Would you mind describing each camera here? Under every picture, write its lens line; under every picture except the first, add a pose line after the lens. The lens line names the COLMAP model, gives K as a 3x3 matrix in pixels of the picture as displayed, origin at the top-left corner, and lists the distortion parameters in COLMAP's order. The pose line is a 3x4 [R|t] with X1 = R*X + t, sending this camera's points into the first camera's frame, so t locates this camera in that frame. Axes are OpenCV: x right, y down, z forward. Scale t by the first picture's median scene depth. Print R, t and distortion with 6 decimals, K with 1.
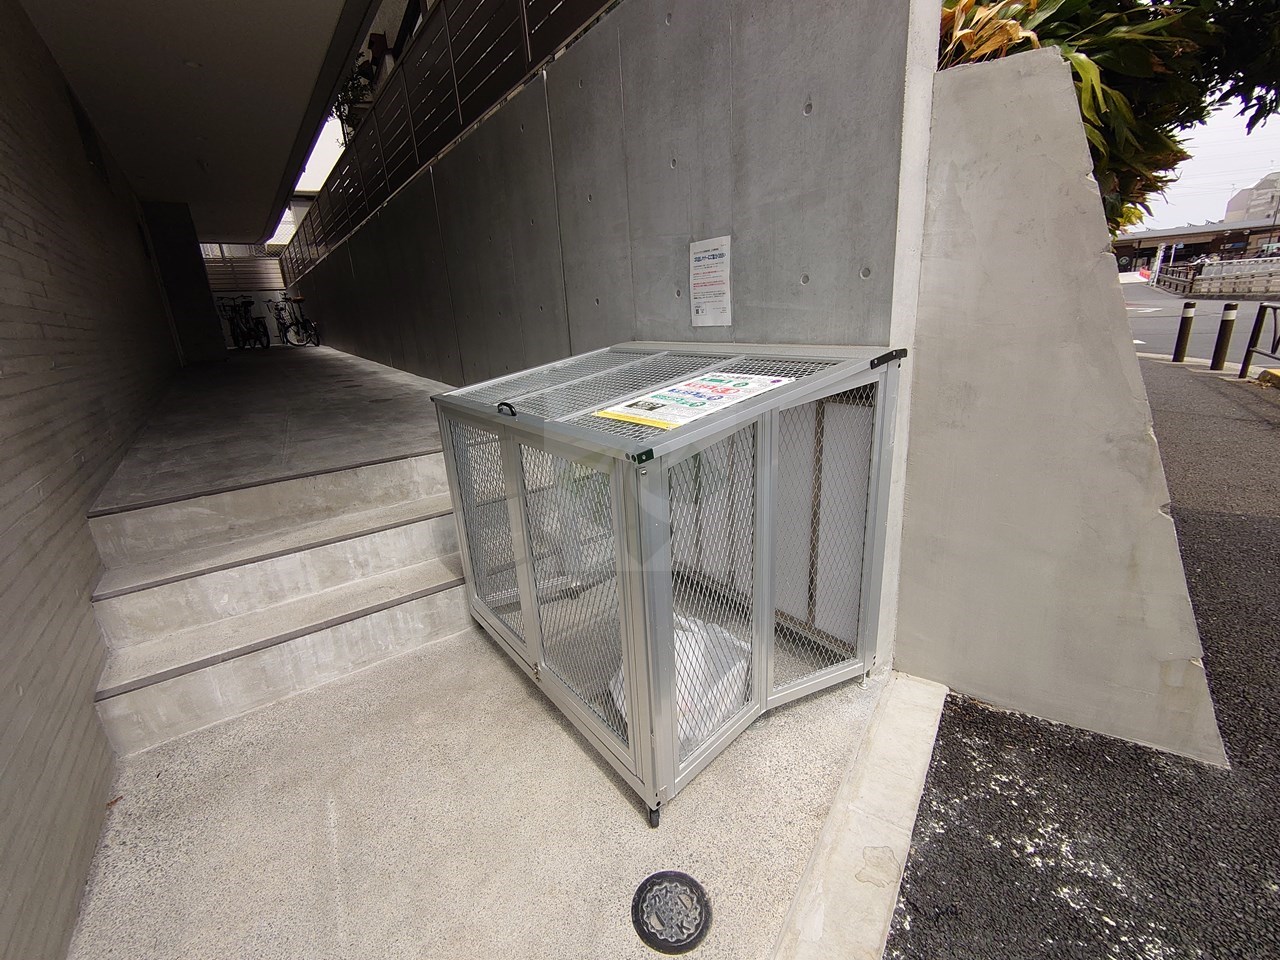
lens RADIAL K [[544.9, 0, 640.0], [0, 544.9, 480.0], [0, 0, 1]] dist [0.001879, 0.000200]
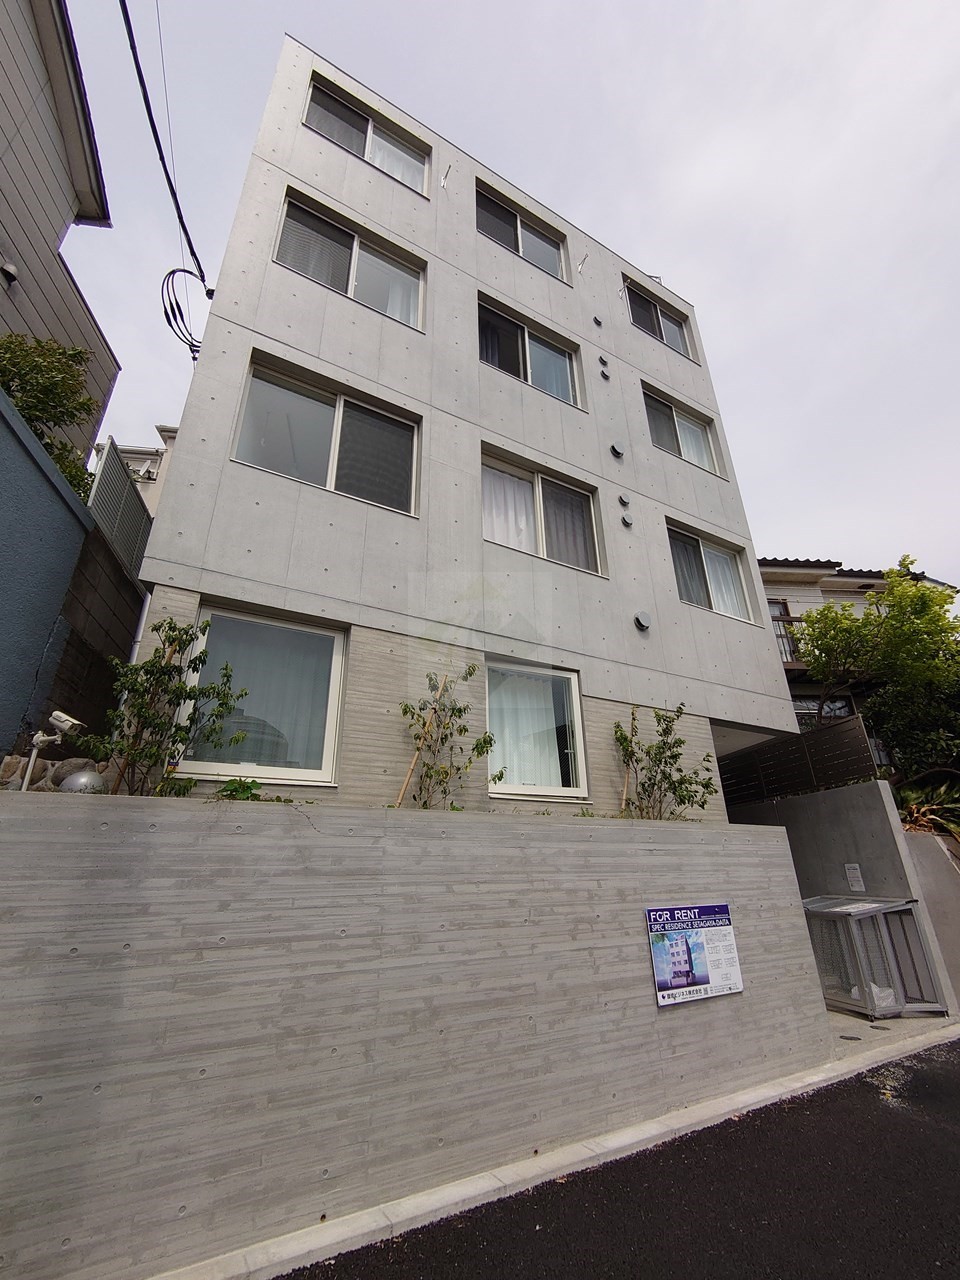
lens RADIAL K [[544.9, 0, 480.0], [0, 544.9, 640.0], [0, 0, 1]] dist [0.001879, 0.000200]
pose [[0.904467, -0.119081, -0.409584, -0.437890], [-0.168536, 0.782334, -0.599624, 0.965344], [0.391836, 0.611370, 0.687526, -3.335807]]
